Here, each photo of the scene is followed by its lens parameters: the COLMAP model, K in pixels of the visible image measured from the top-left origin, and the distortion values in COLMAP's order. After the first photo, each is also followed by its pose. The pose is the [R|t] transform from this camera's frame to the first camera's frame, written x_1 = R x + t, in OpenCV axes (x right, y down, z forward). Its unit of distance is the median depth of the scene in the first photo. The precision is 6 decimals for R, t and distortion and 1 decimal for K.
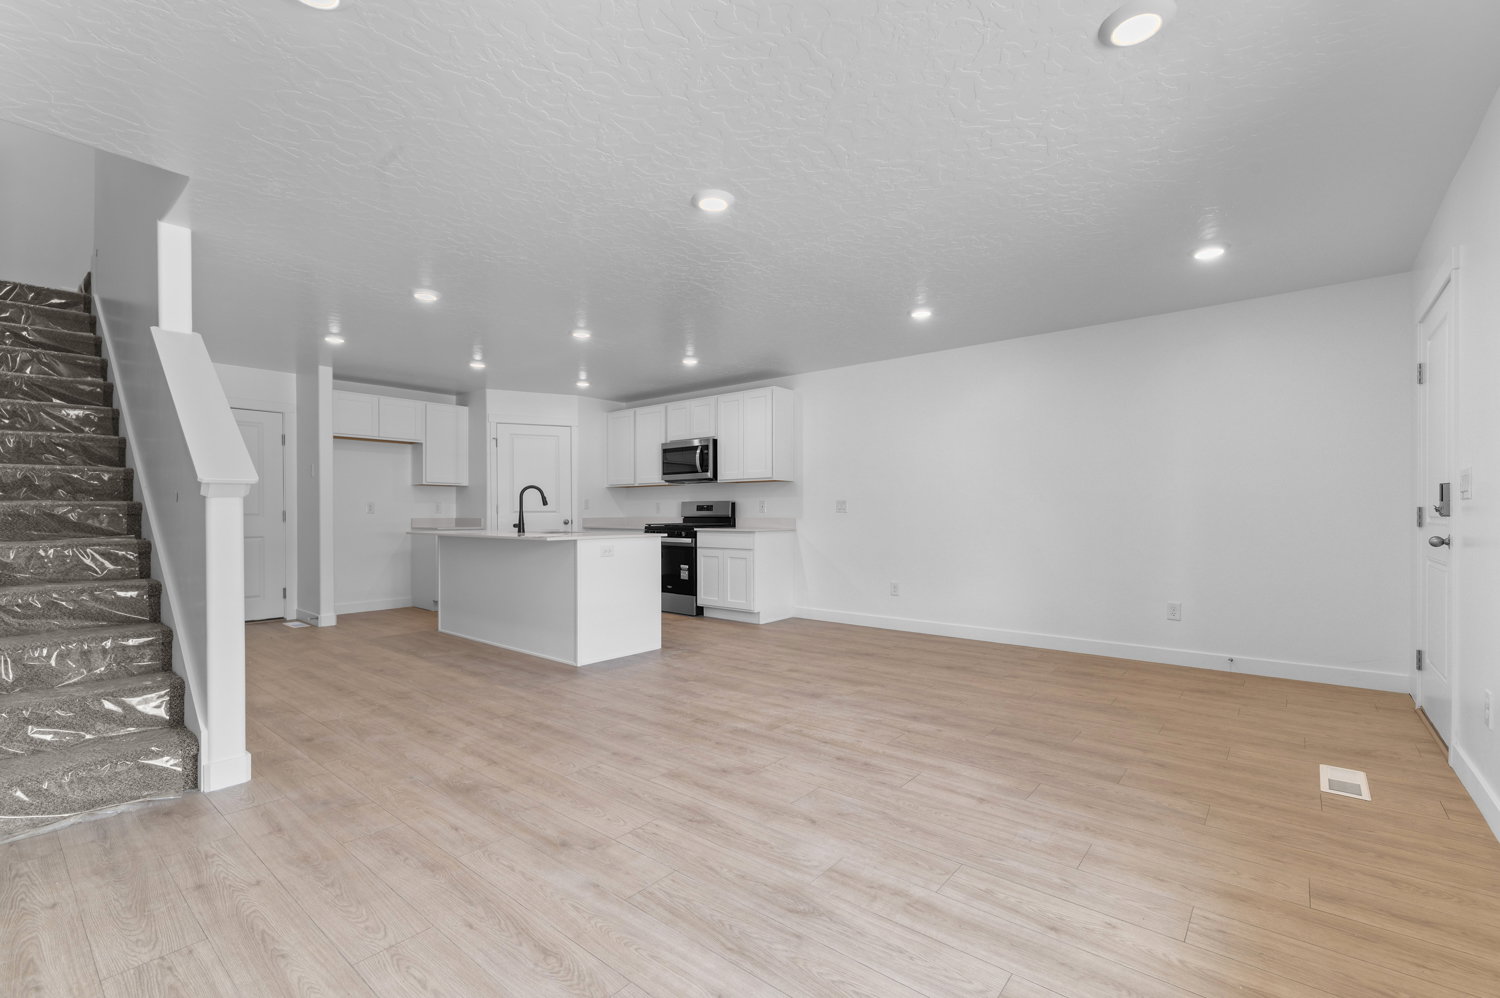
lens RADIAL K [[649.5, 0, 755.0], [0, 649.5, 512.5], [0, 0, 1]] dist [-0.004253, 0.000446]
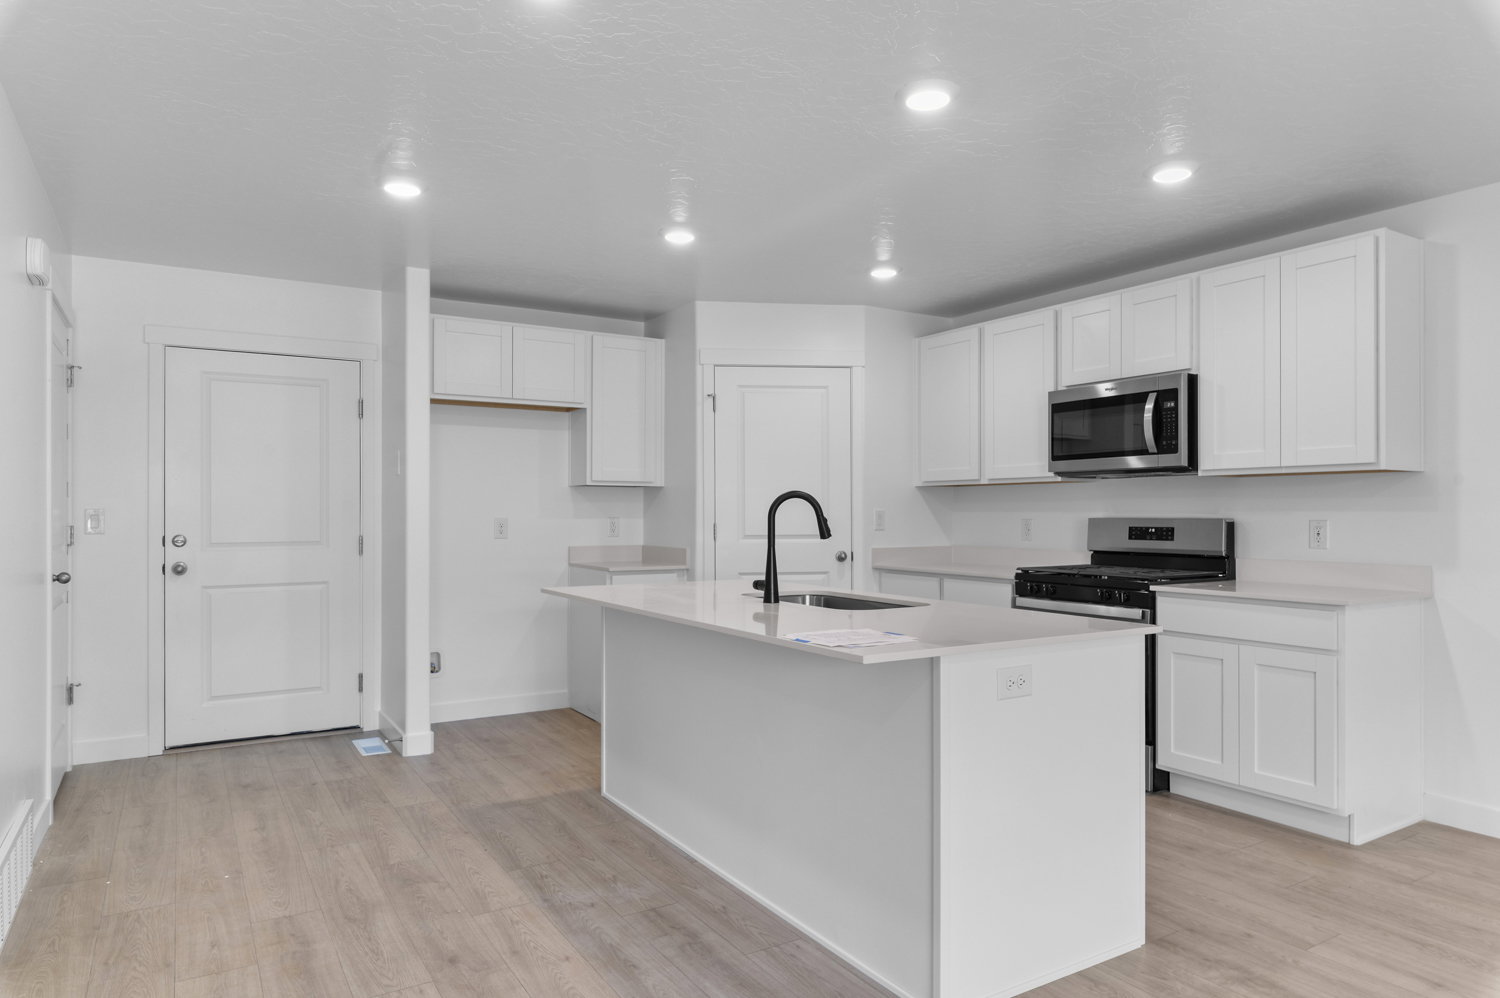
lens RADIAL K [[939.5, 0, 750.5], [0, 939.5, 502.3], [0, 0, 1]] dist [0.006894, 0.000402]
pose [[0.944731, -0.001834, -0.327842, -0.142217], [-0.002089, 0.999930, -0.011614, -0.023049], [0.327840, 0.011656, 0.944661, 0.343753]]
